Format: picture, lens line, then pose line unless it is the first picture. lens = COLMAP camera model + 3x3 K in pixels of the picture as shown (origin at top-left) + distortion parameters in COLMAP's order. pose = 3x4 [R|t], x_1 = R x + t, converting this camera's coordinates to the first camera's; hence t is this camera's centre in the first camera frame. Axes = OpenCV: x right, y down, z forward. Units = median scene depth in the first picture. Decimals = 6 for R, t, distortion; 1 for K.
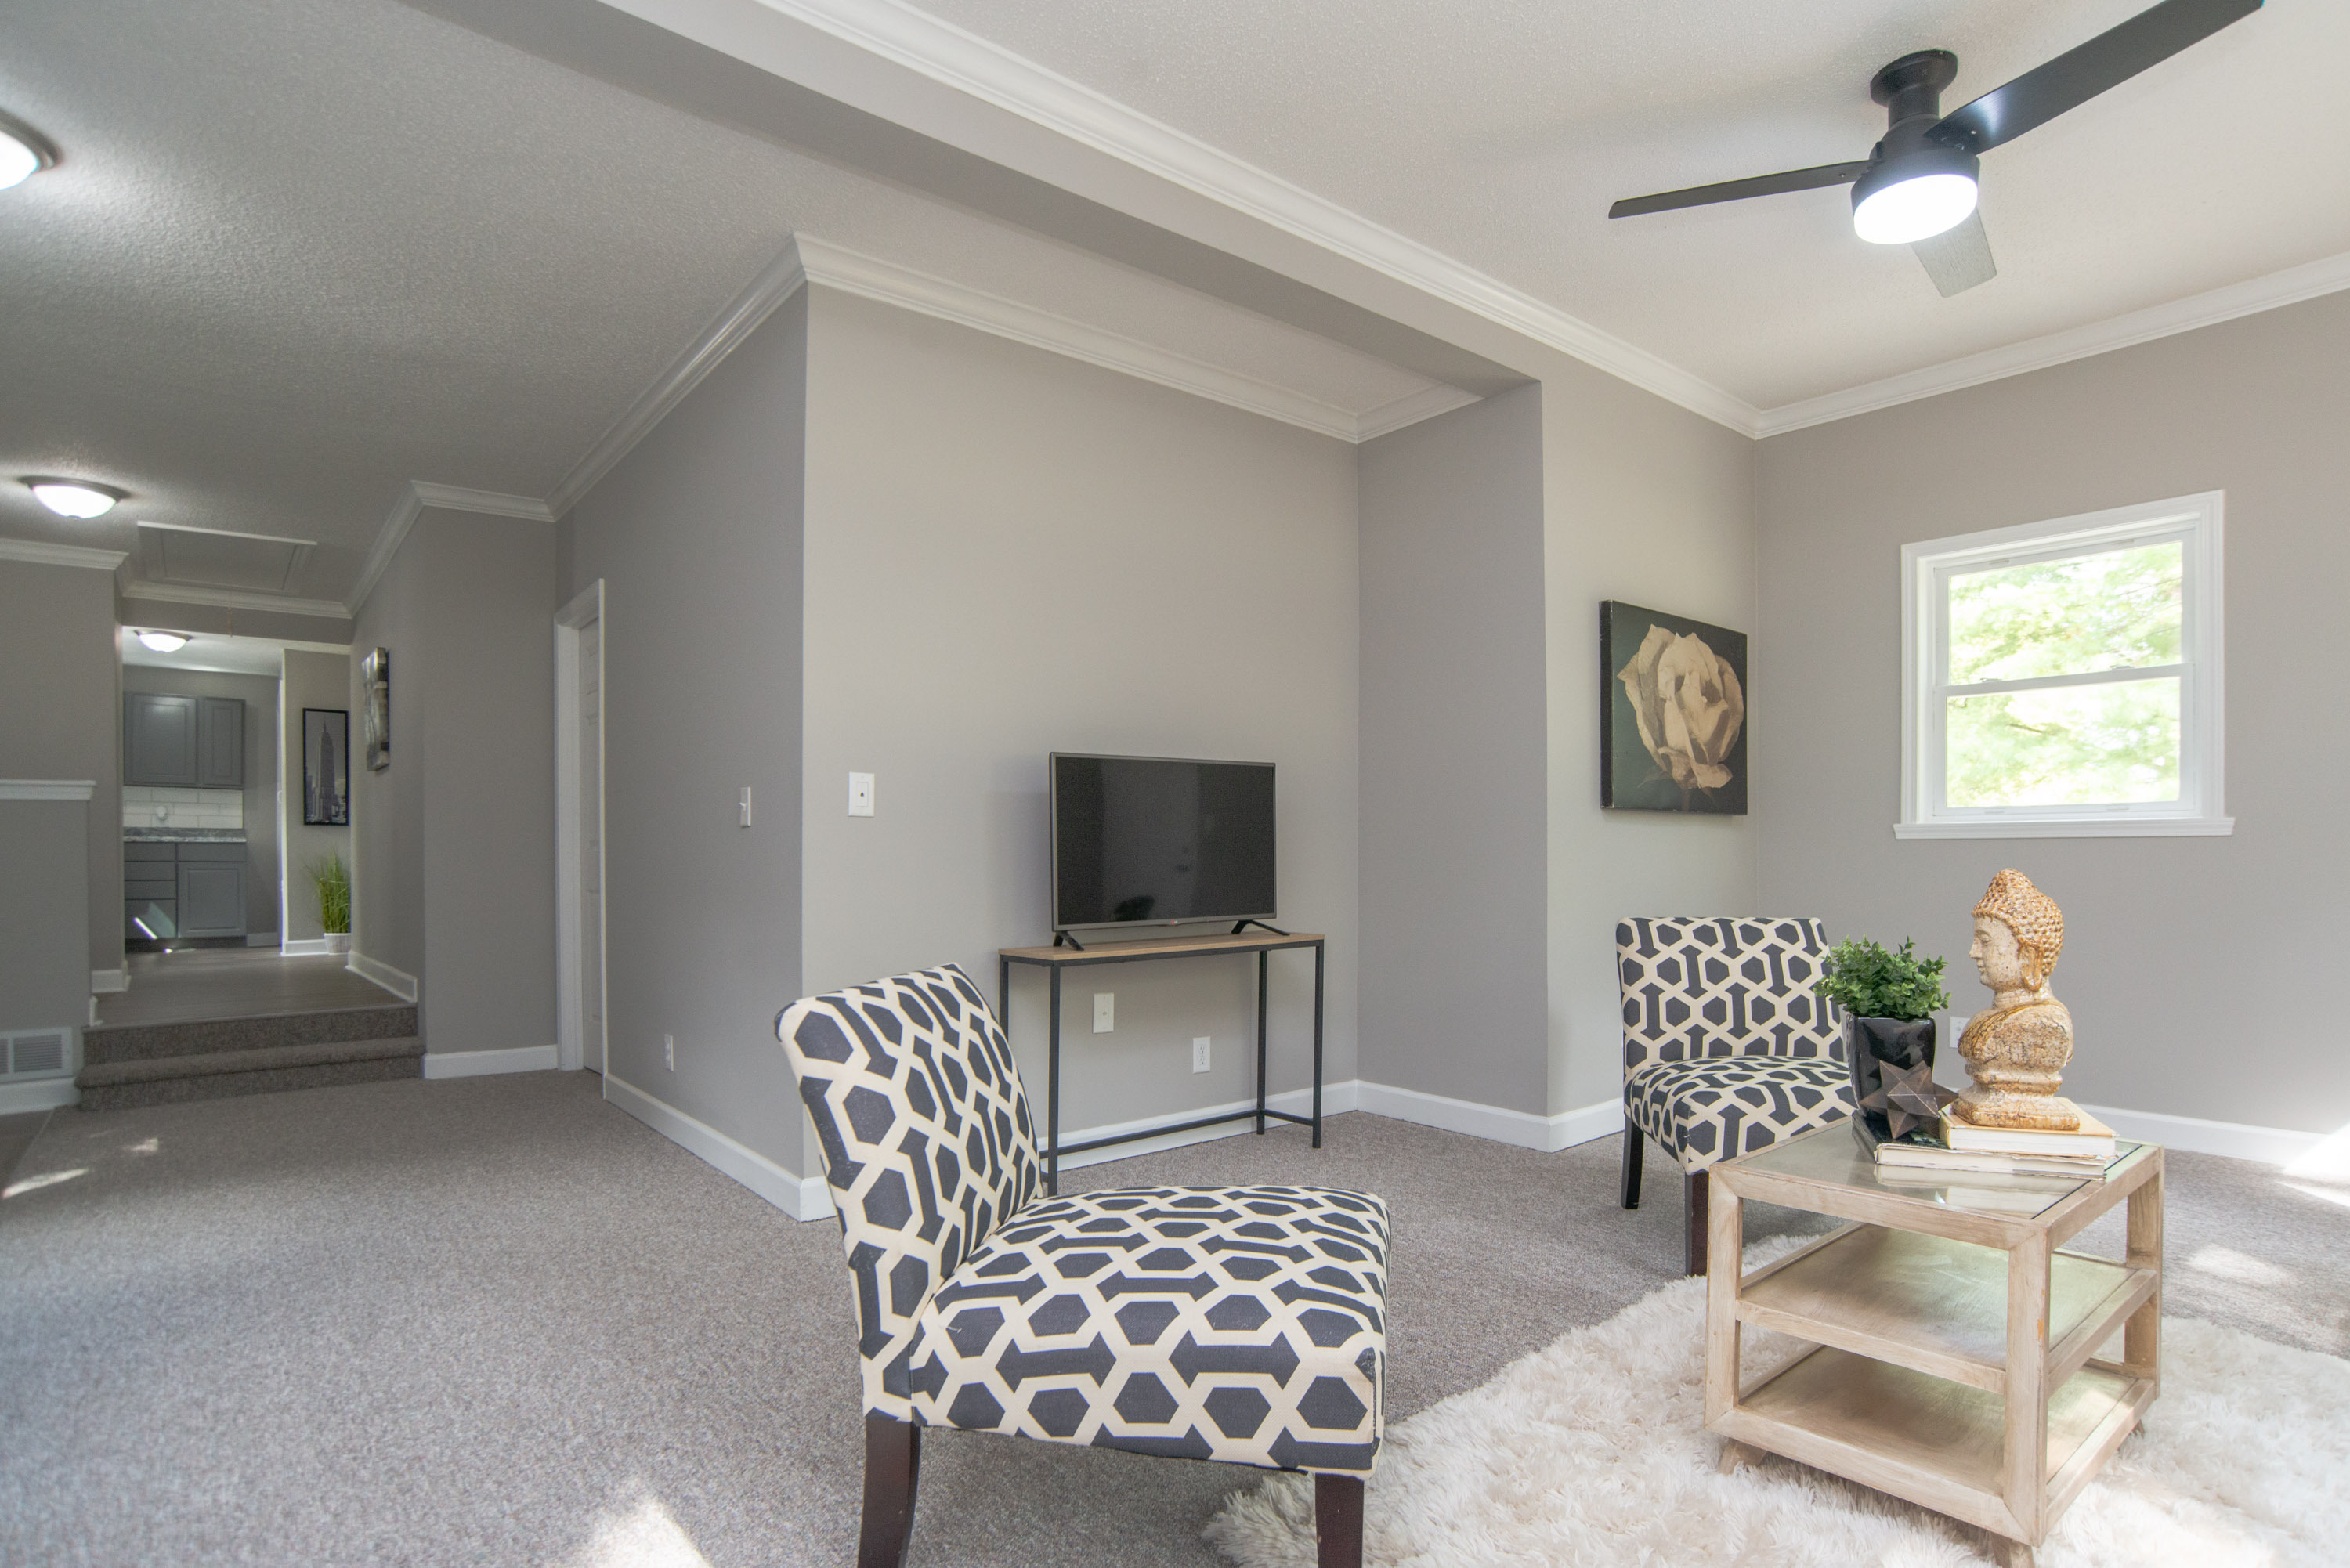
lens RADIAL K [[1226.5, 0, 1183.6], [0, 1226.5, 874.3], [0, 0, 1]] dist [-0.097910, 0.057865]
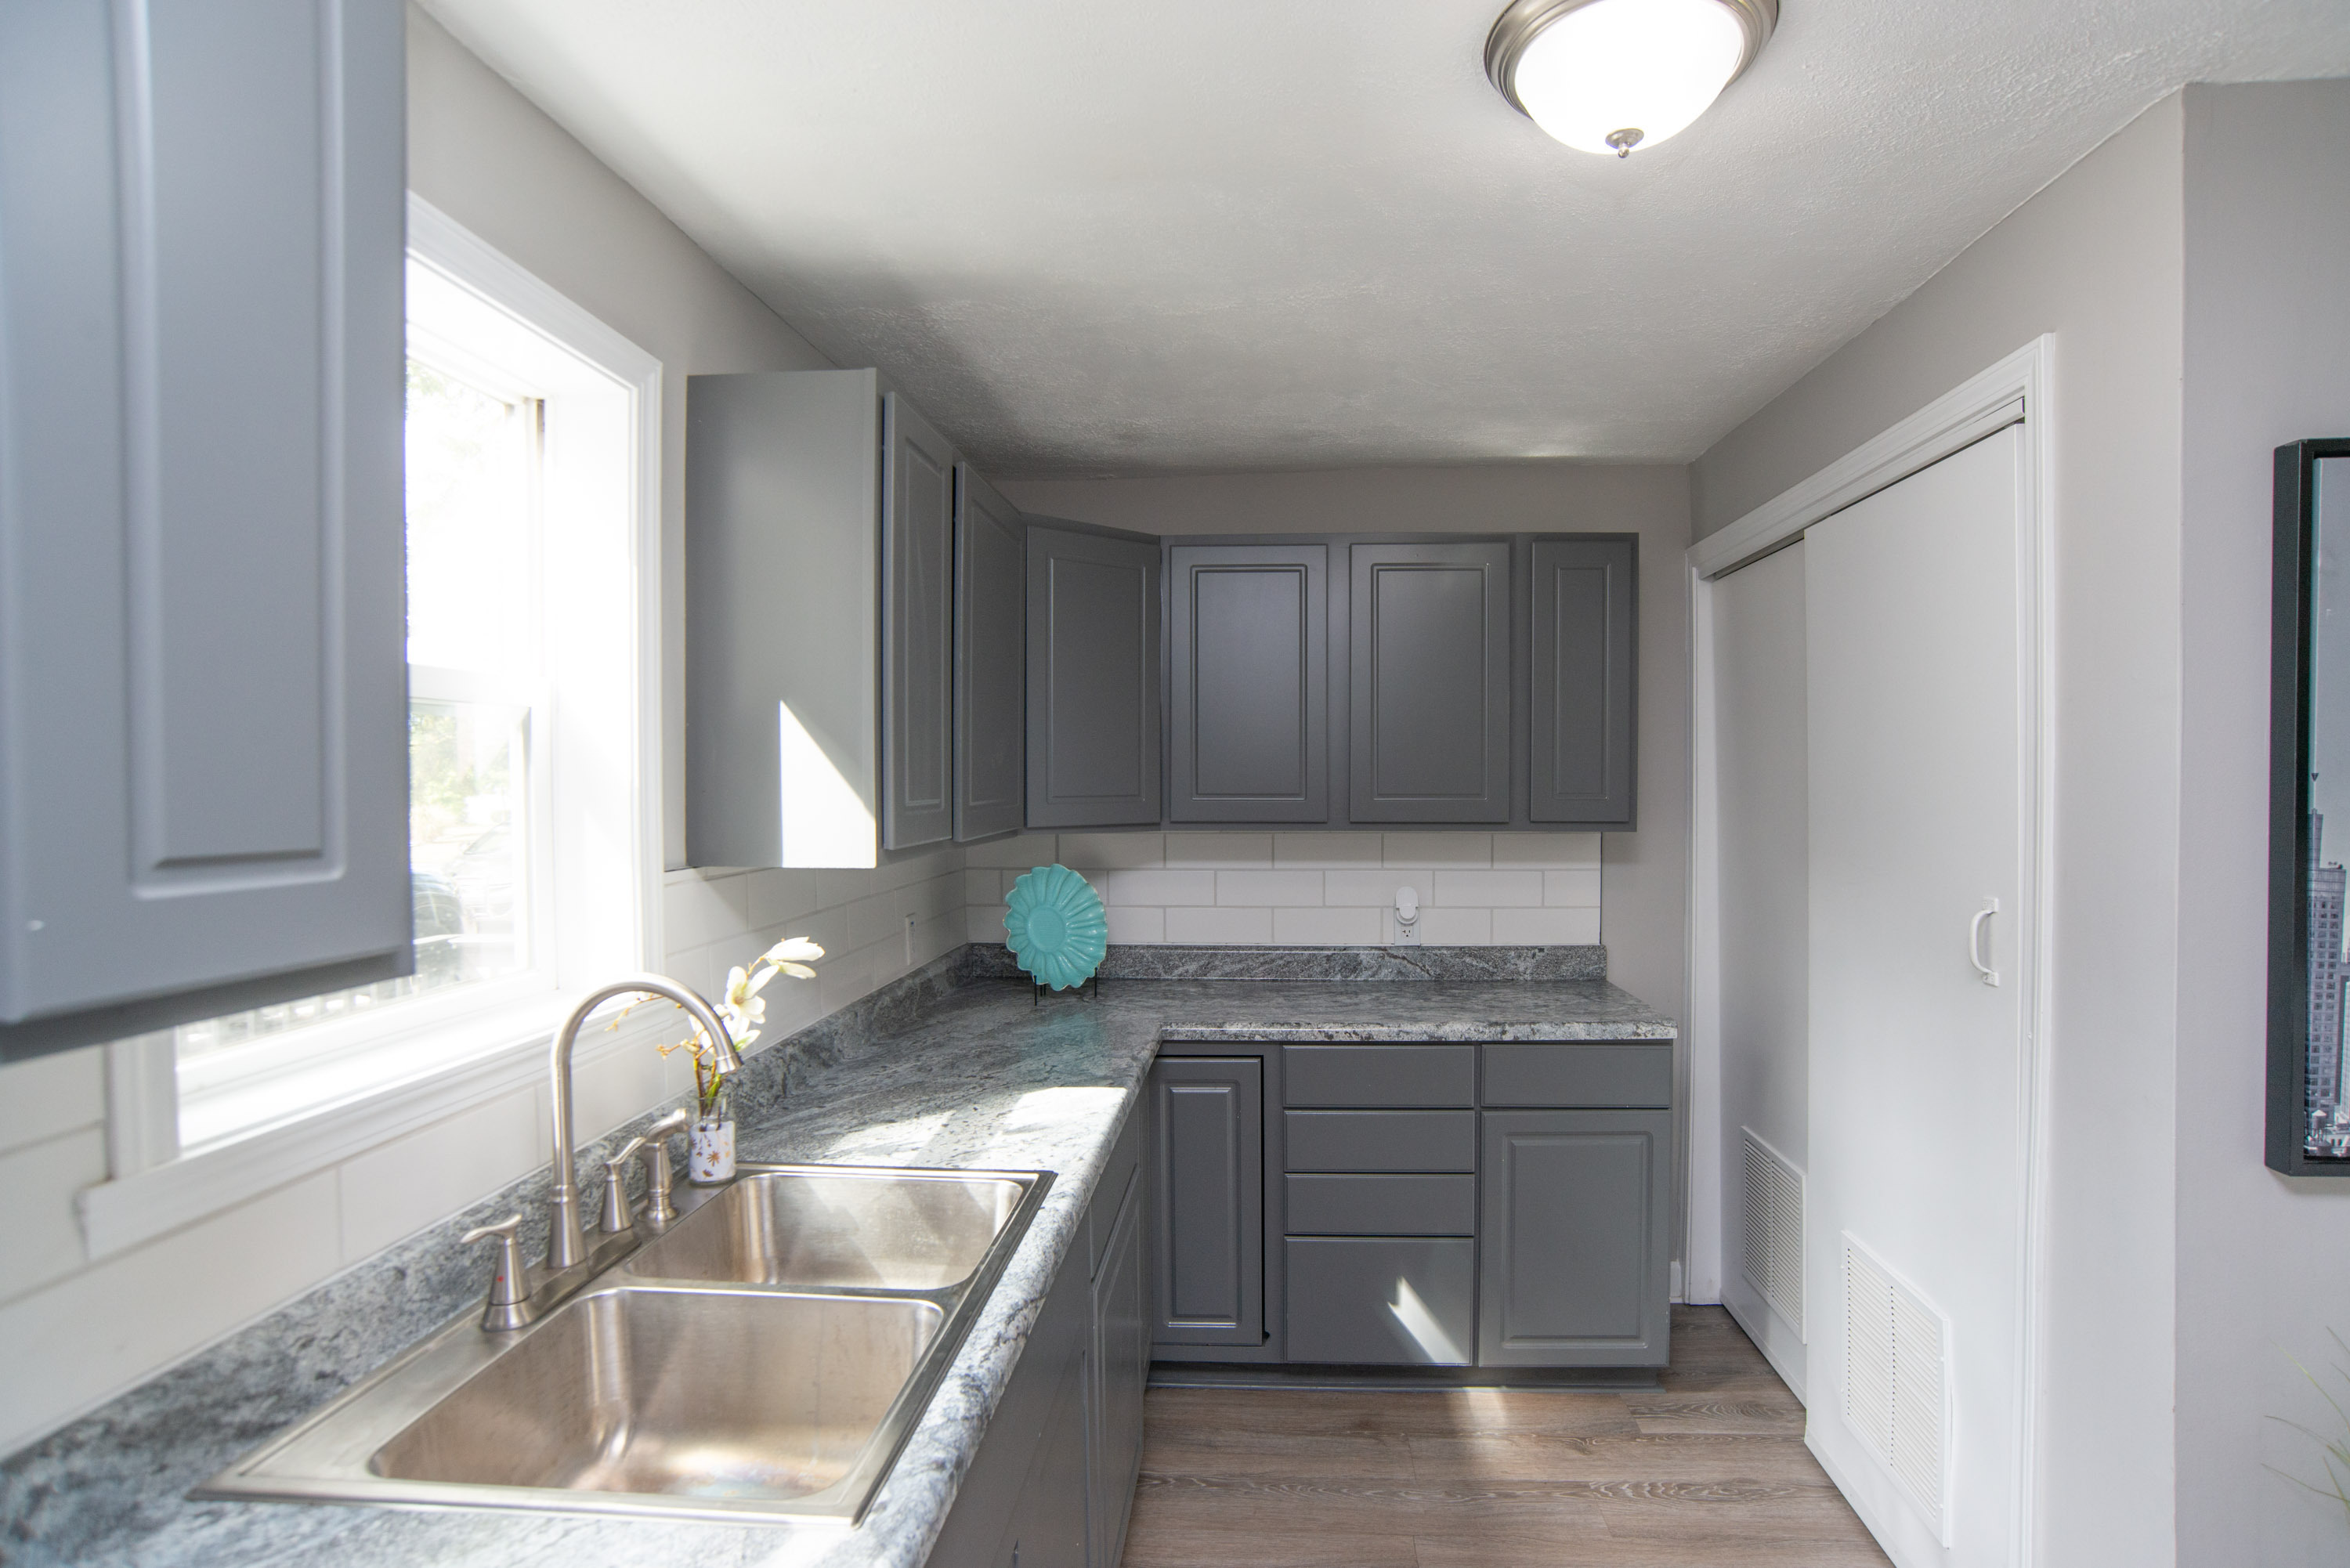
lens RADIAL K [[1188.7, 0, 1205.7], [0, 1188.7, 810.4], [0, 0, 1]] dist [-0.090198, 0.050369]
pose [[0.729238, 0.014626, -0.684104, -0.752676], [0.001952, 0.999723, 0.023454, -0.095799], [0.684258, -0.018439, 0.729007, 0.792056]]
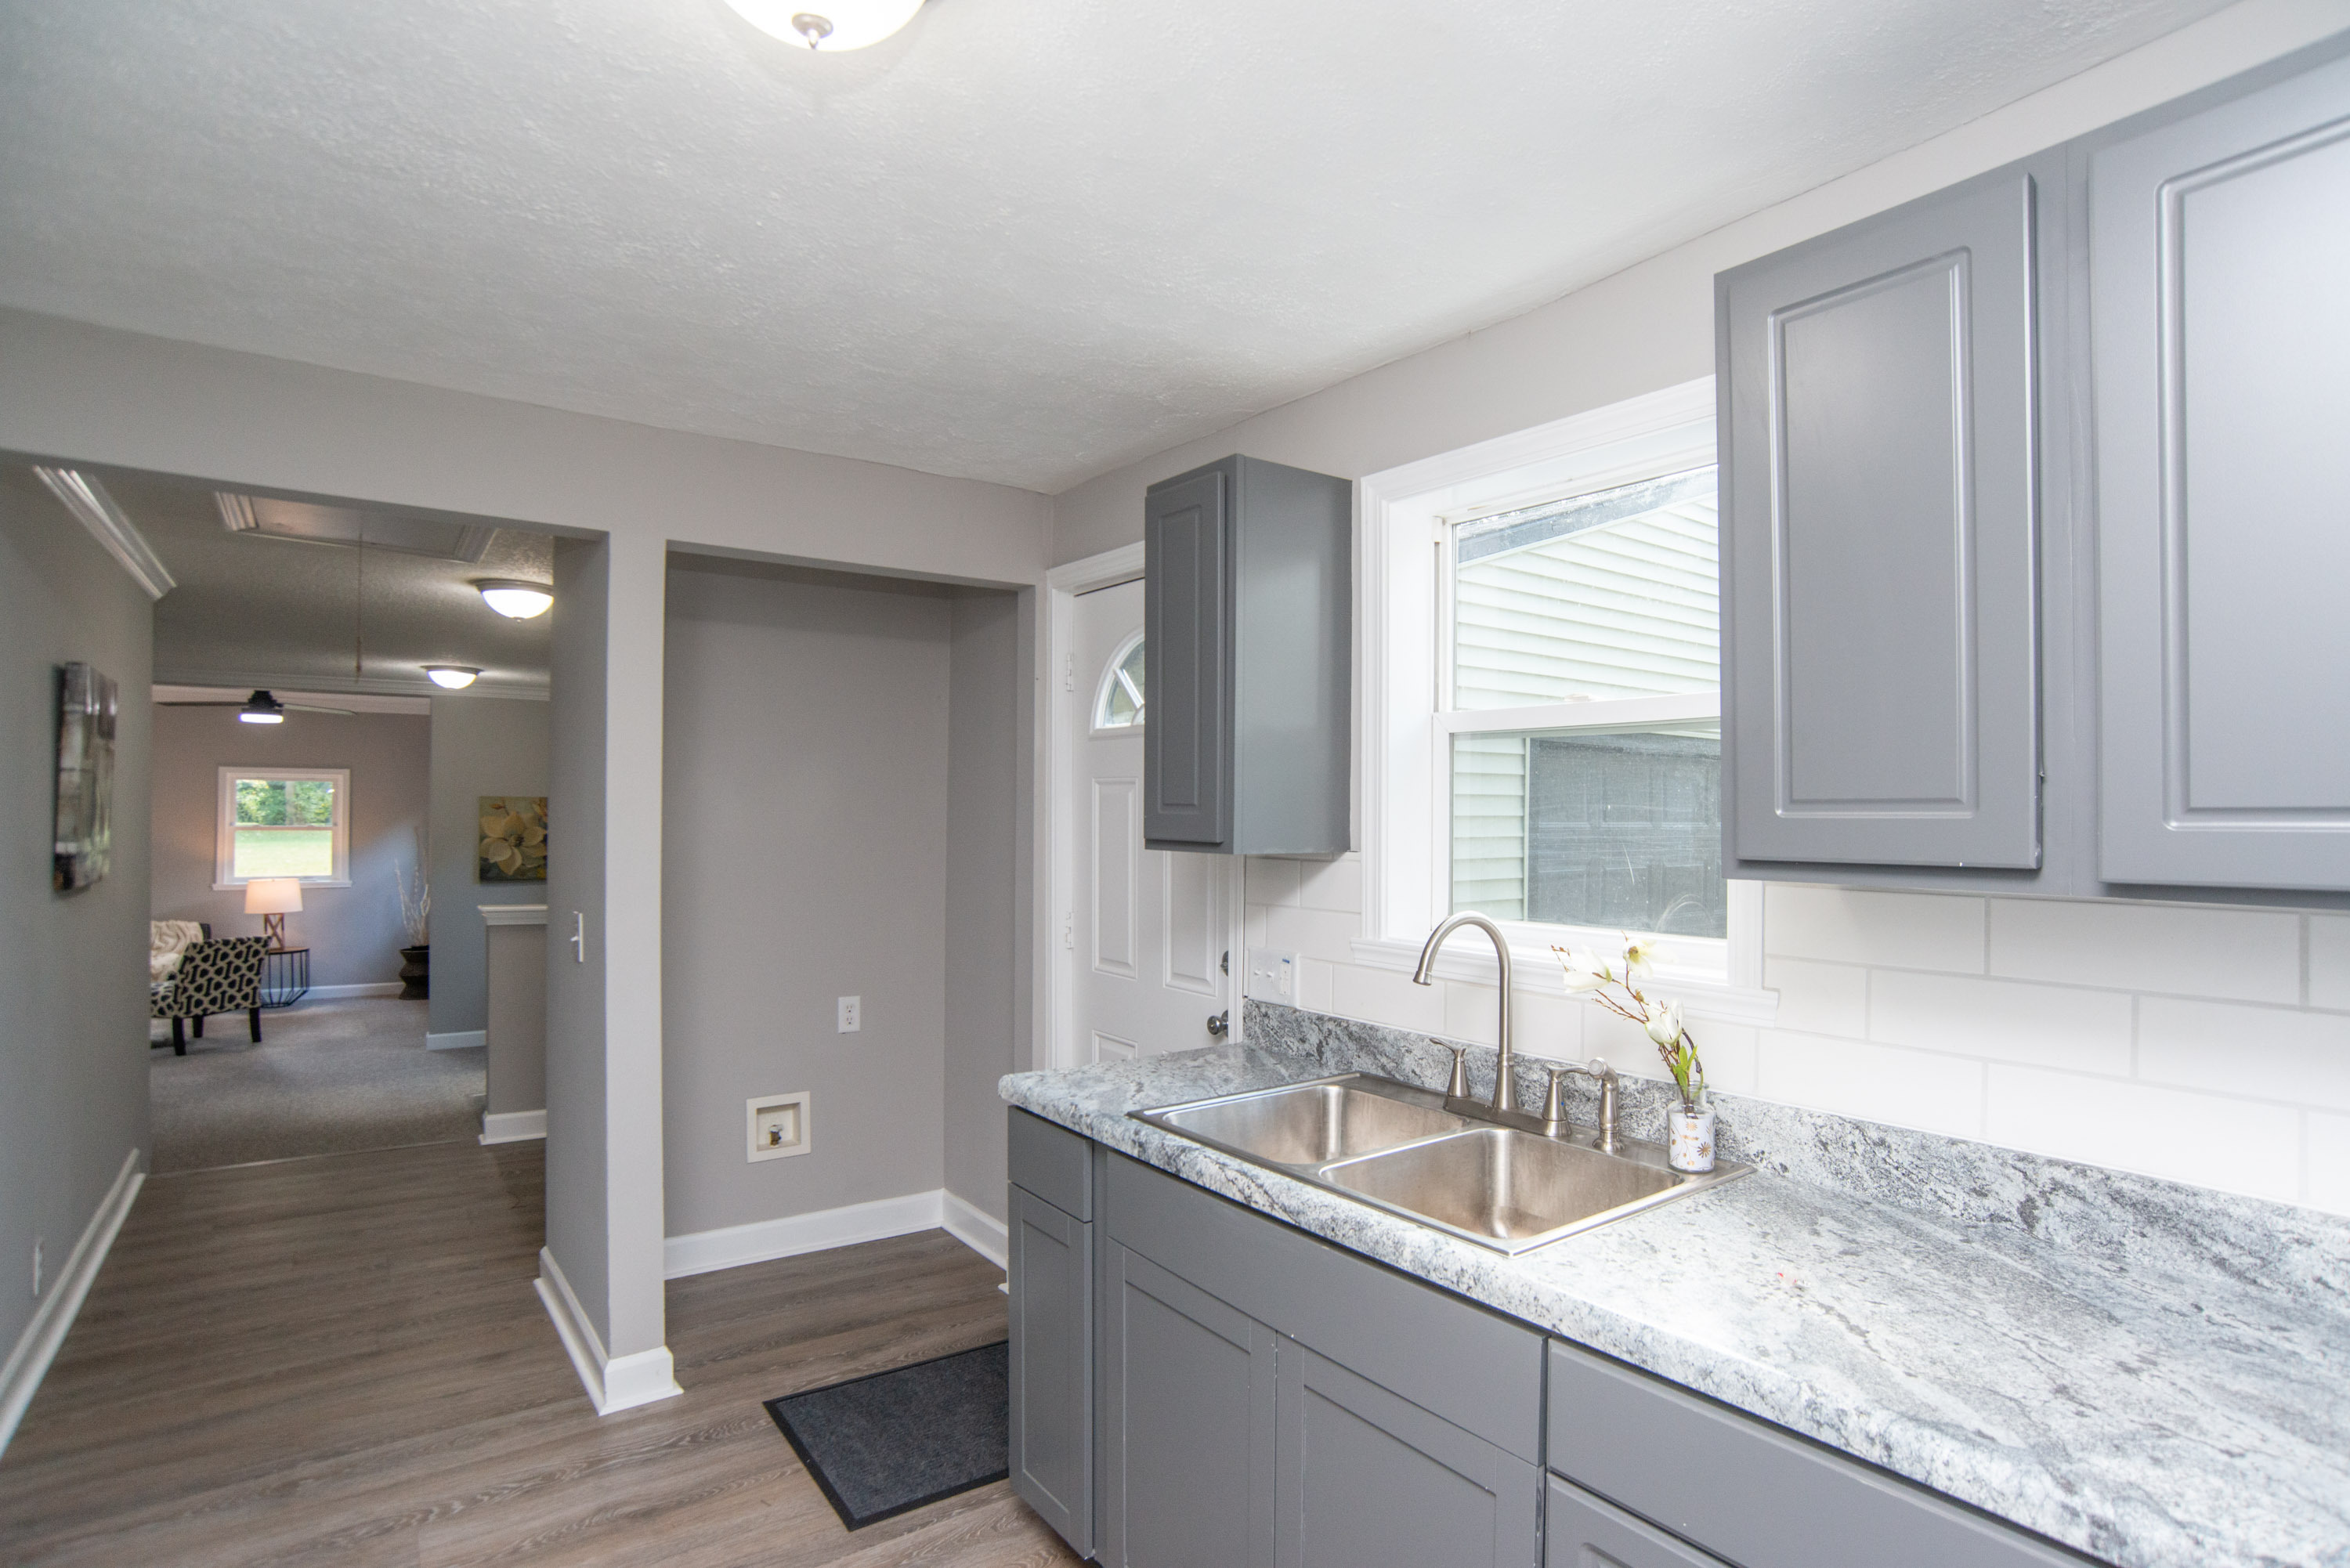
lens RADIAL K [[1188.7, 0, 1205.7], [0, 1188.7, 810.4], [0, 0, 1]] dist [-0.090198, 0.050369]
pose [[-0.998718, -0.004245, 0.050447, -0.868213], [-0.003969, 0.999977, 0.005562, -0.091454], [-0.050469, 0.005354, -0.998711, 1.067699]]
